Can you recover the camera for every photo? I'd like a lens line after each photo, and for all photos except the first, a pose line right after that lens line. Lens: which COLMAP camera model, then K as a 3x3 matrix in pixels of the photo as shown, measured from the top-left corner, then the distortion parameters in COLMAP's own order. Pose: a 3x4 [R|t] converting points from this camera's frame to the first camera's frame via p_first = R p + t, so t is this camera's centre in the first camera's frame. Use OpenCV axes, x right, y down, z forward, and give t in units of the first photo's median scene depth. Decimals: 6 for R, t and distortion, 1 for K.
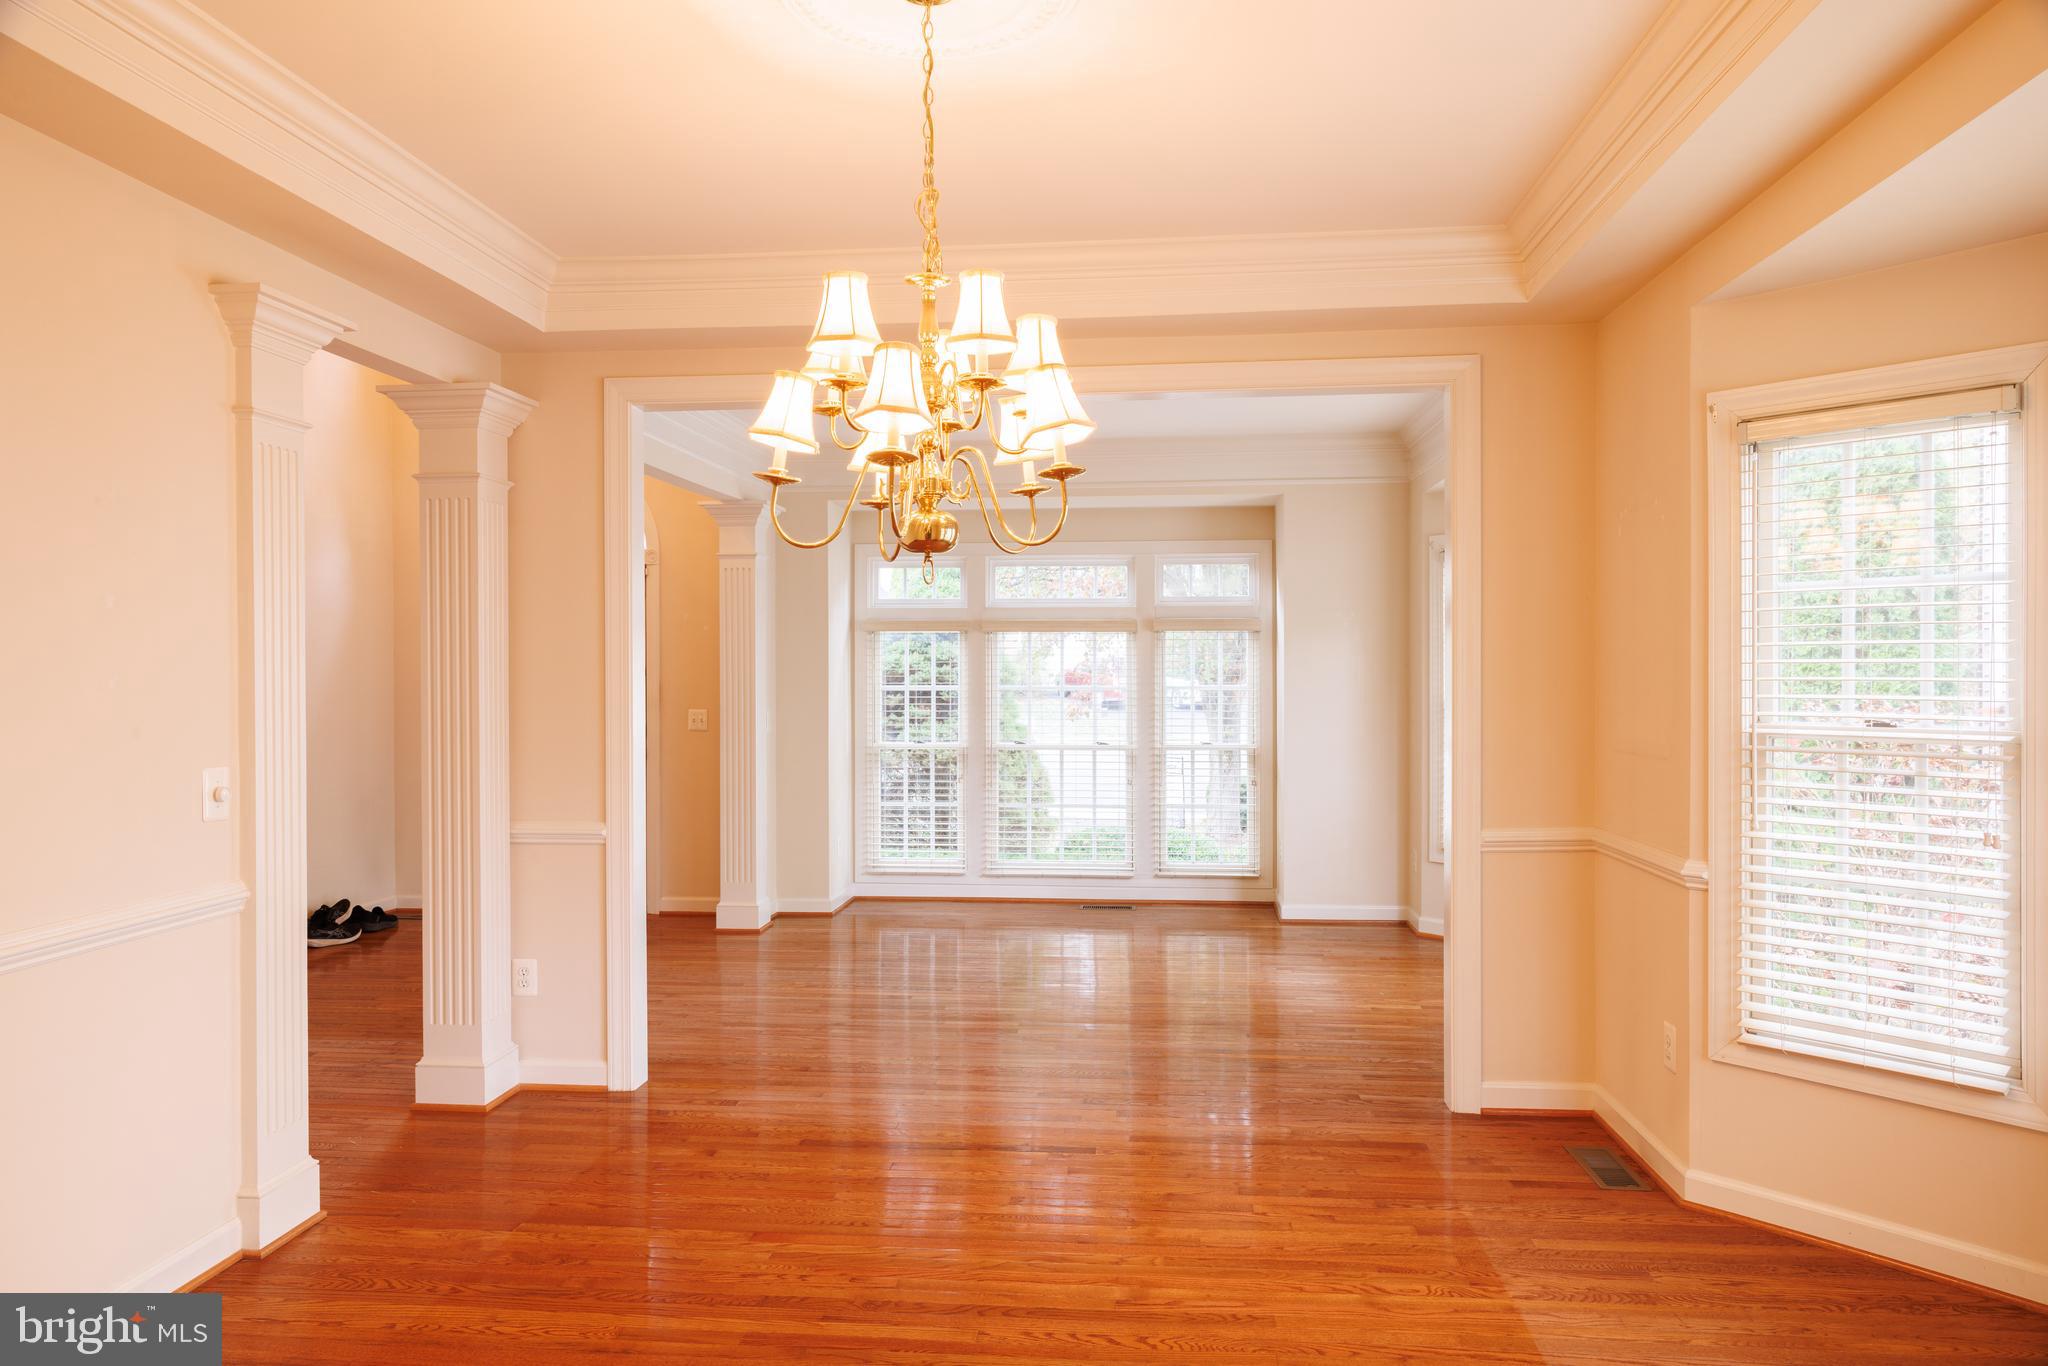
lens RADIAL K [[1370.4, 0, 1027.2], [0, 1370.4, 685.8], [0, 0, 1]] dist [-0.004784, 0.010375]
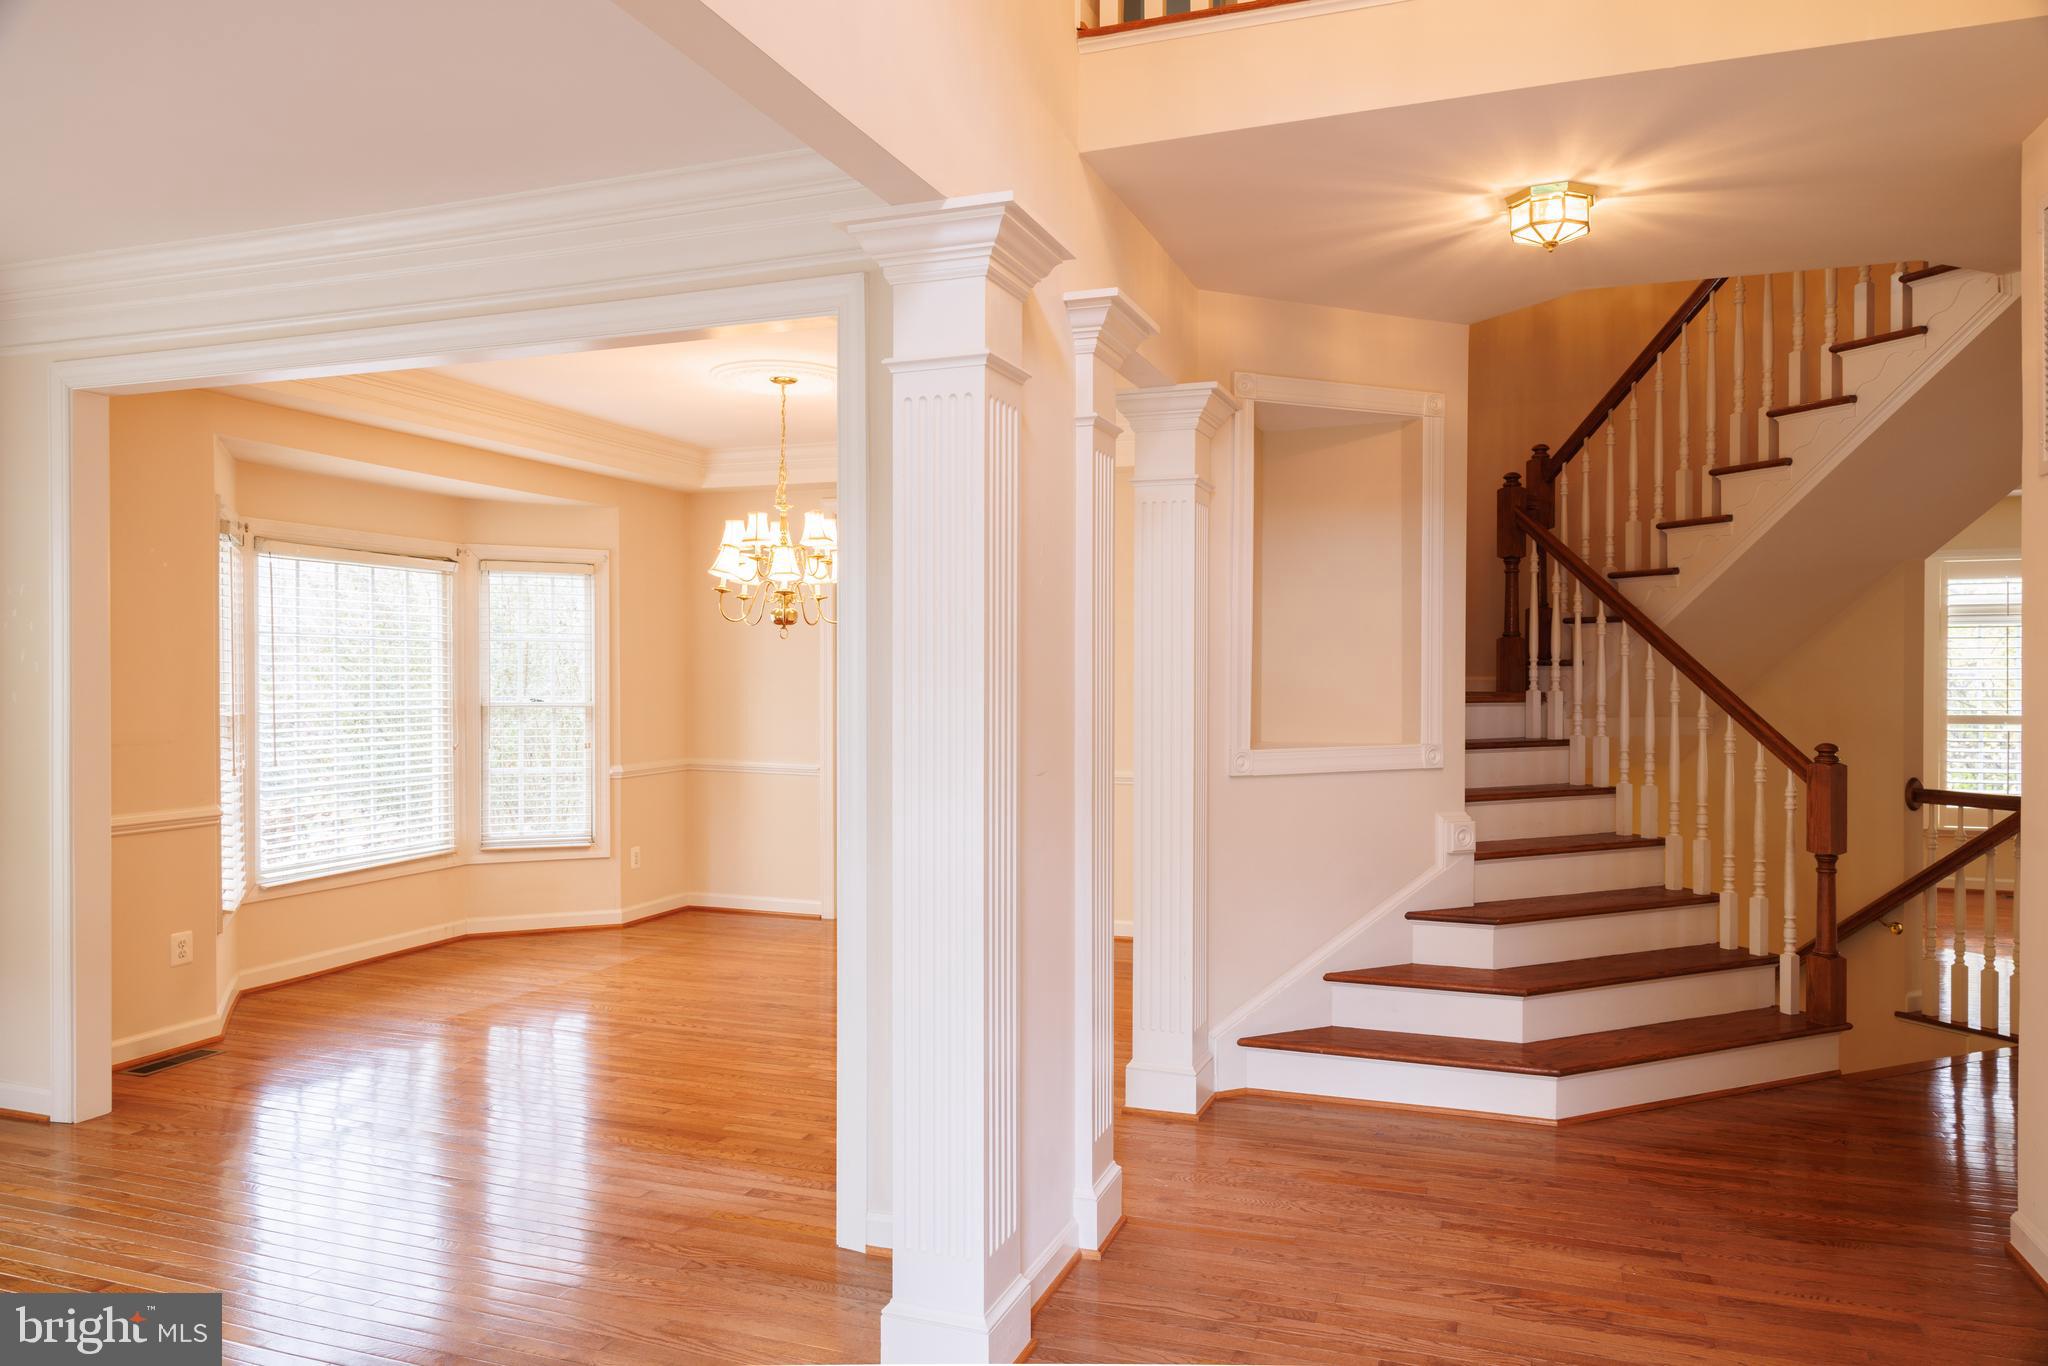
lens RADIAL K [[1370.4, 0, 1030.7], [0, 1370.4, 685.3], [0, 0, 1]] dist [-0.004784, 0.010375]
pose [[-0.969166, -0.000182, 0.246408, -0.480497], [0.003987, 0.999857, 0.016419, -0.015418], [-0.246376, 0.016895, -0.969027, 1.447028]]
